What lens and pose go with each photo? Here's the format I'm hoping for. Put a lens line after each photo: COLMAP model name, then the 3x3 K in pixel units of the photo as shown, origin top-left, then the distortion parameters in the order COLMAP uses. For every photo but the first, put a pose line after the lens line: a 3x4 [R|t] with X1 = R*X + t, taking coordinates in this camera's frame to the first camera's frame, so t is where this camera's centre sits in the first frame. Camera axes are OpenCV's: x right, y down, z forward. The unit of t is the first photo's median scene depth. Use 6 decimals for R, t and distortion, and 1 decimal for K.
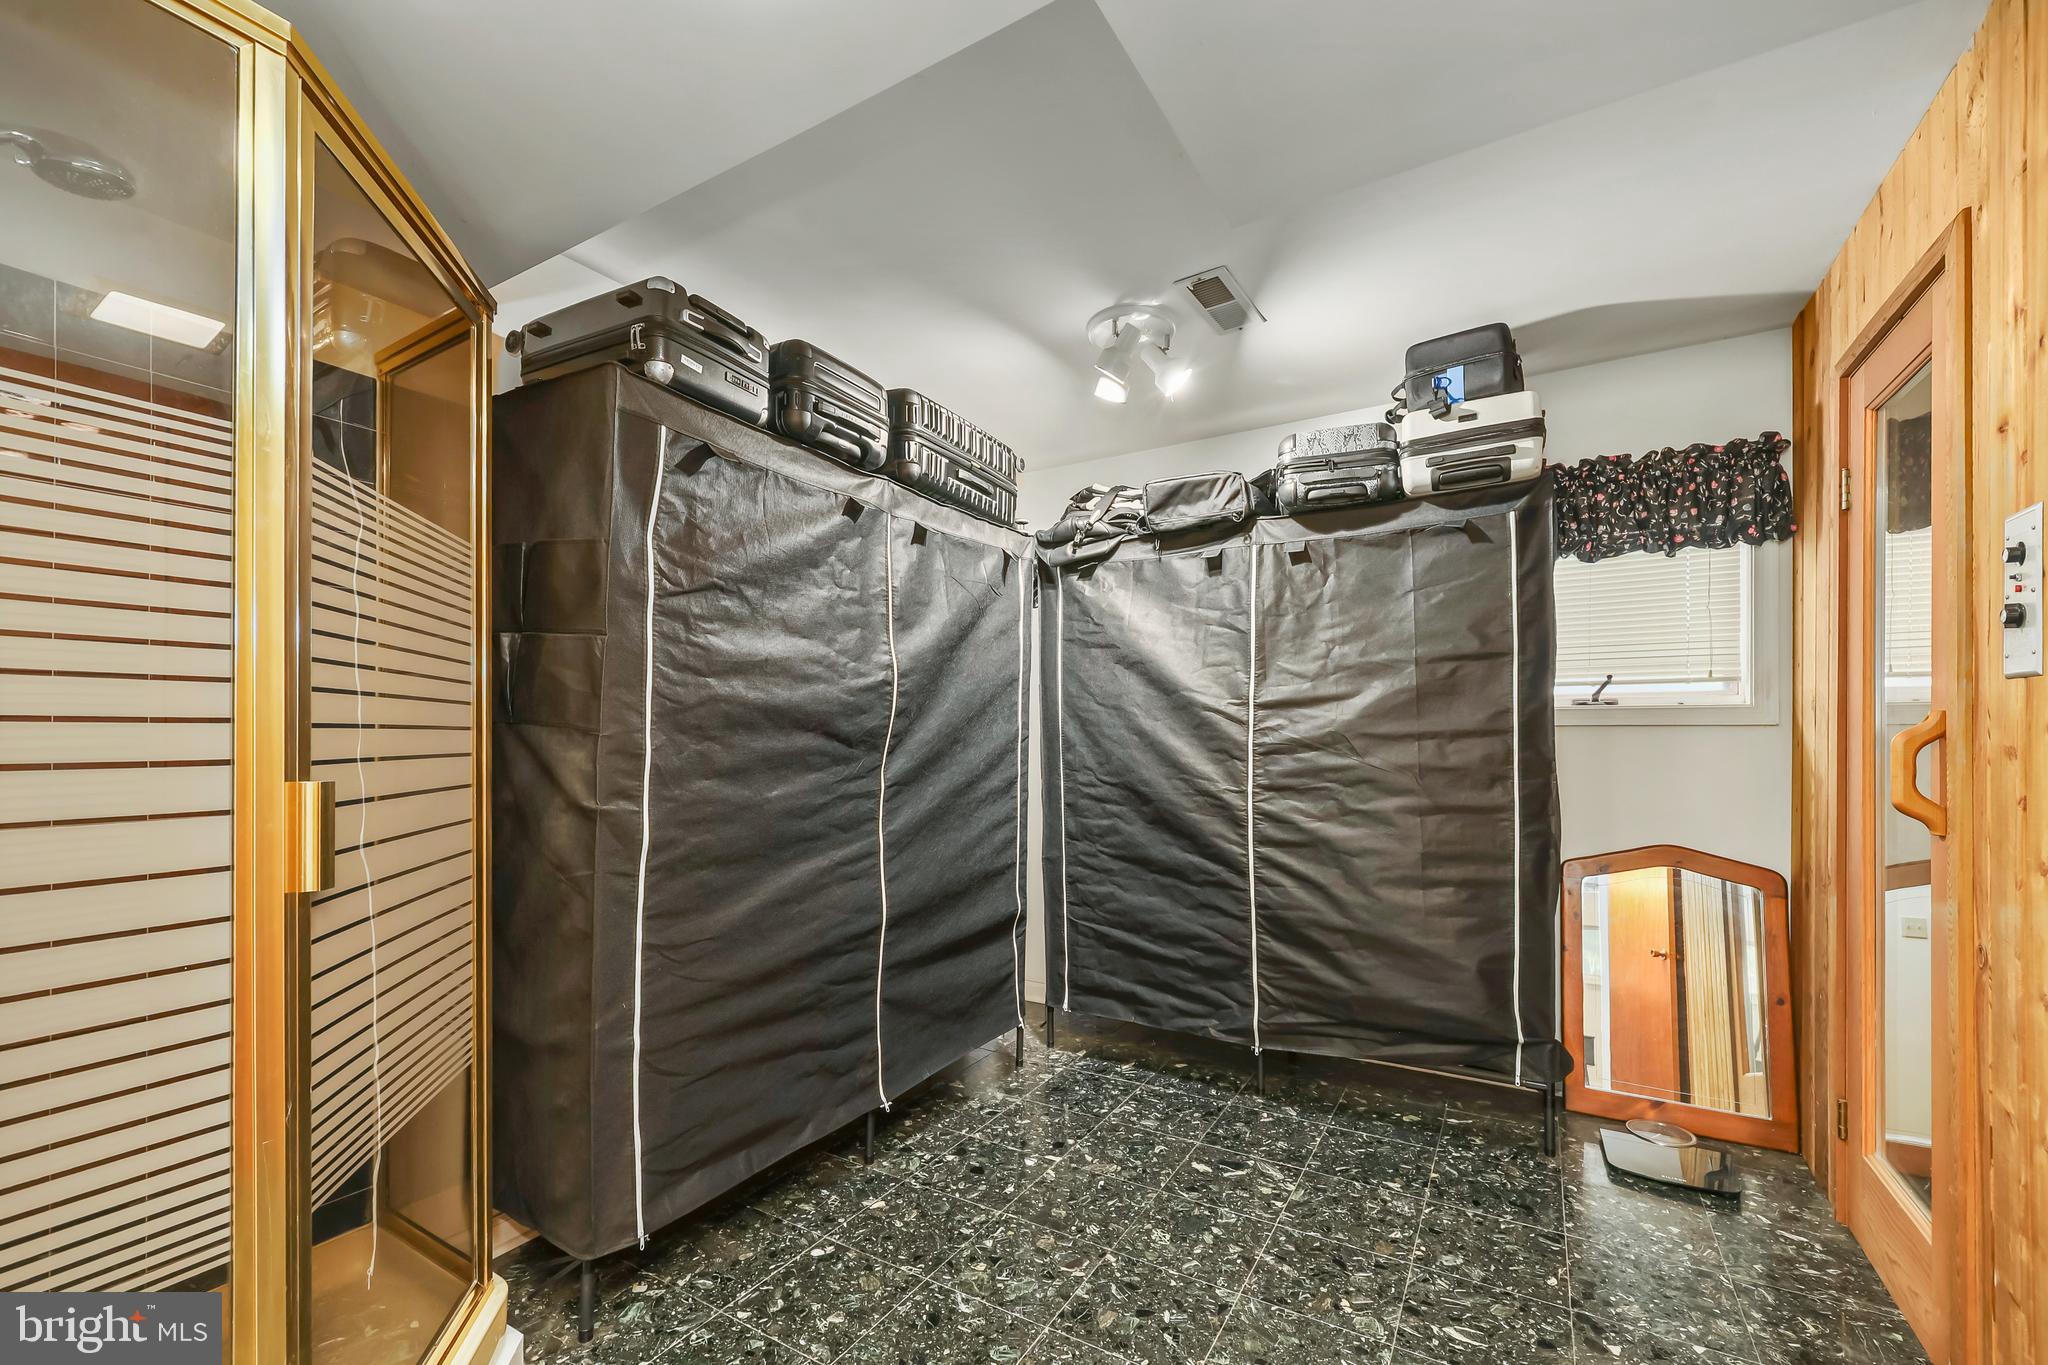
lens RADIAL K [[837.4, 0, 1032.5], [0, 837.4, 740.6], [0, 0, 1]] dist [0.004141, -0.001256]
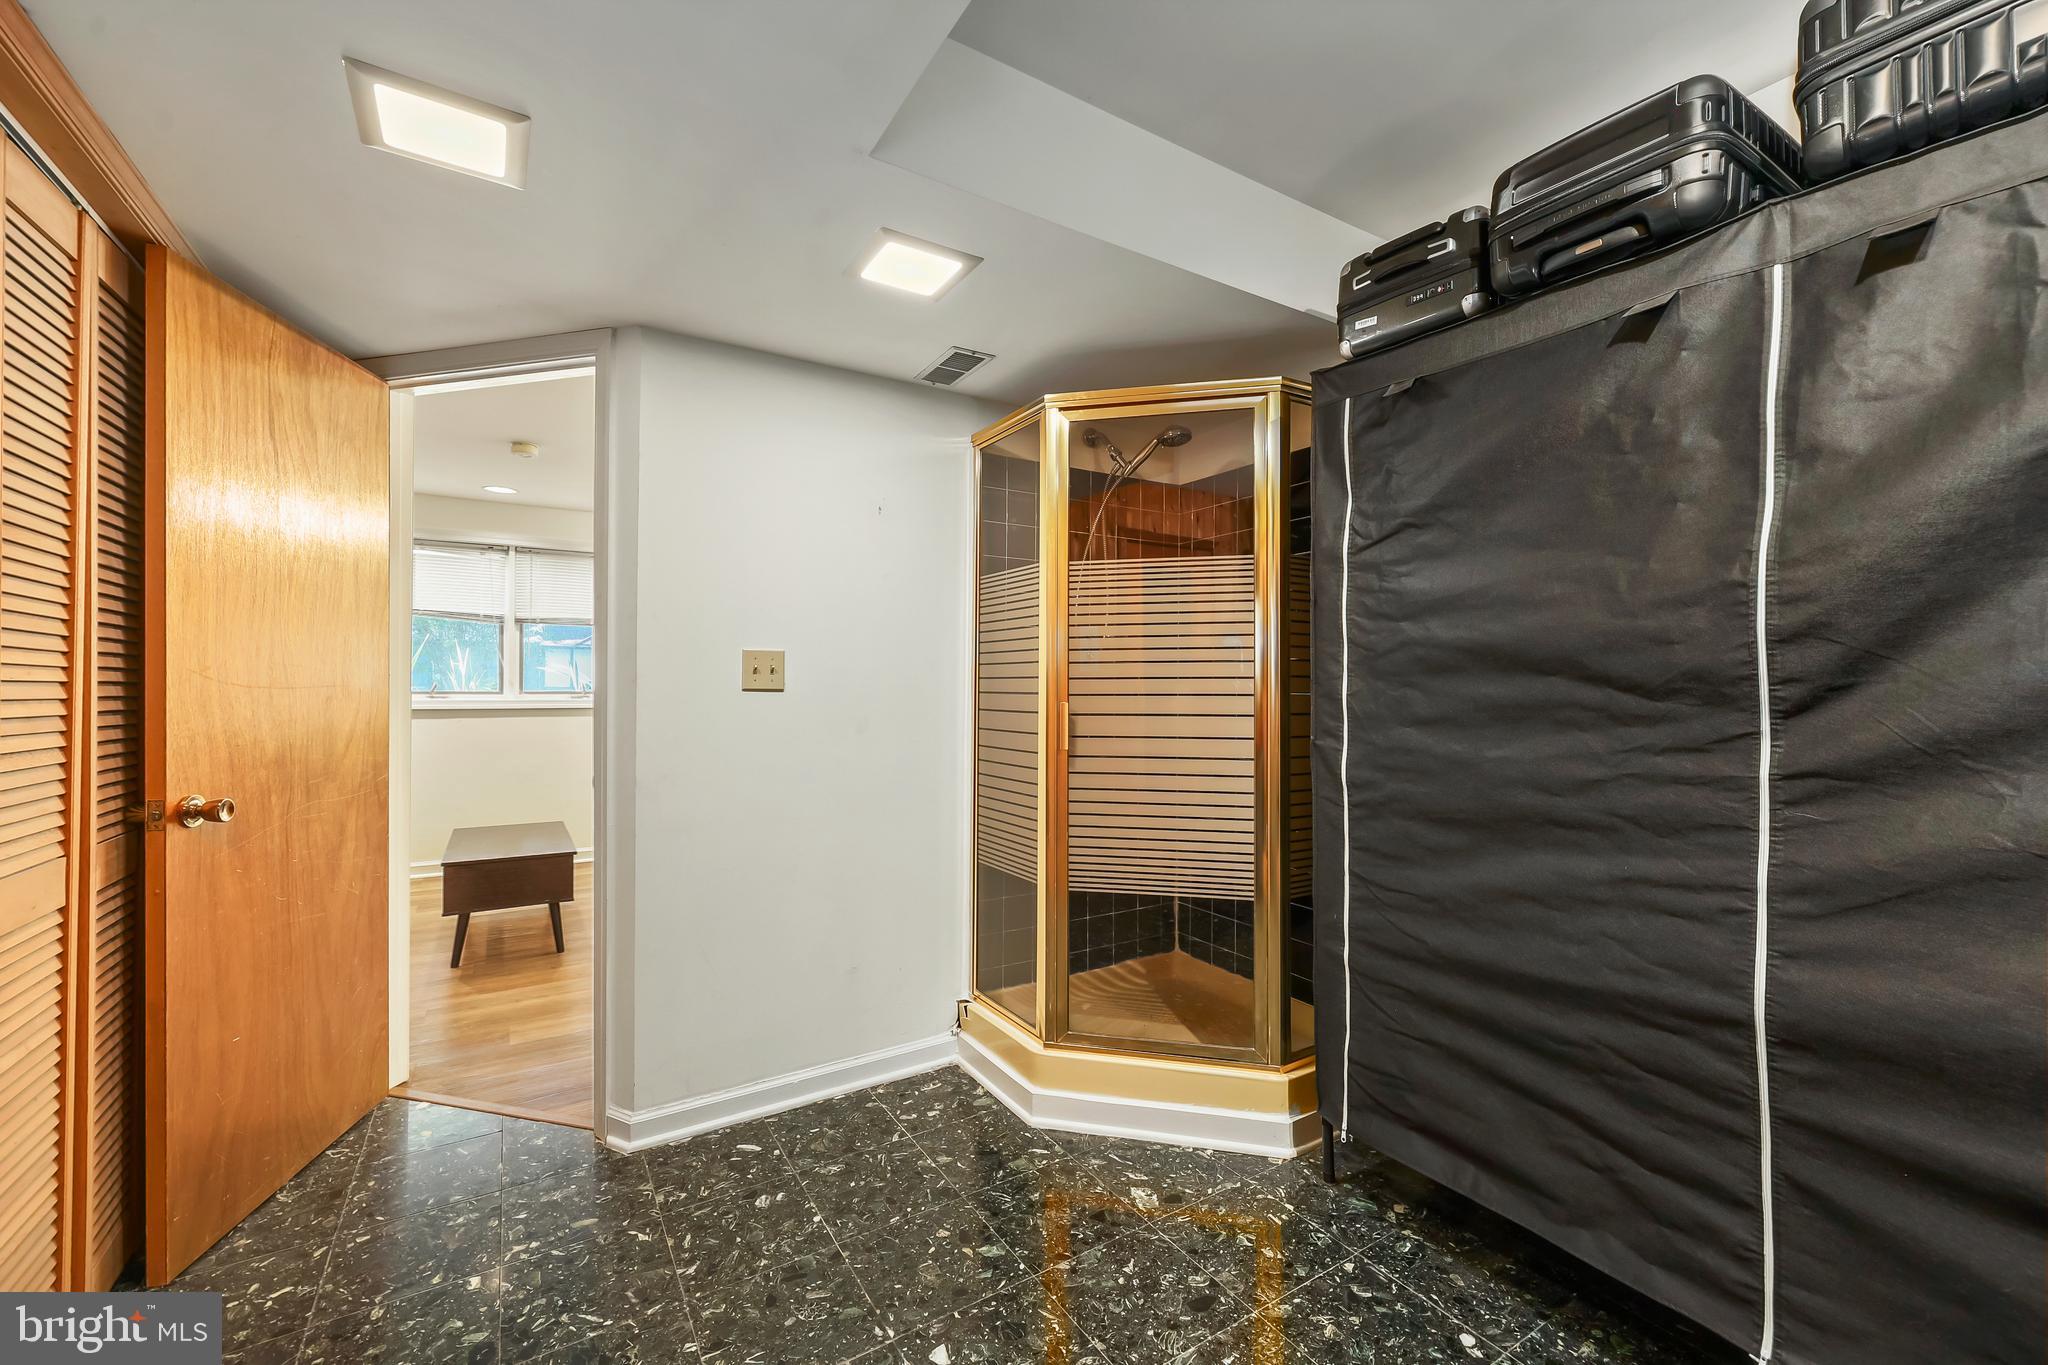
lens RADIAL K [[837.4, 0, 1020.4], [0, 837.4, 675.1], [0, 0, 1]] dist [0.004141, -0.001256]
pose [[-0.462946, -0.005865, -0.886367, 0.678227], [0.000038, 0.999978, -0.006637, -0.007368], [0.886387, -0.003107, -0.462935, 1.056934]]
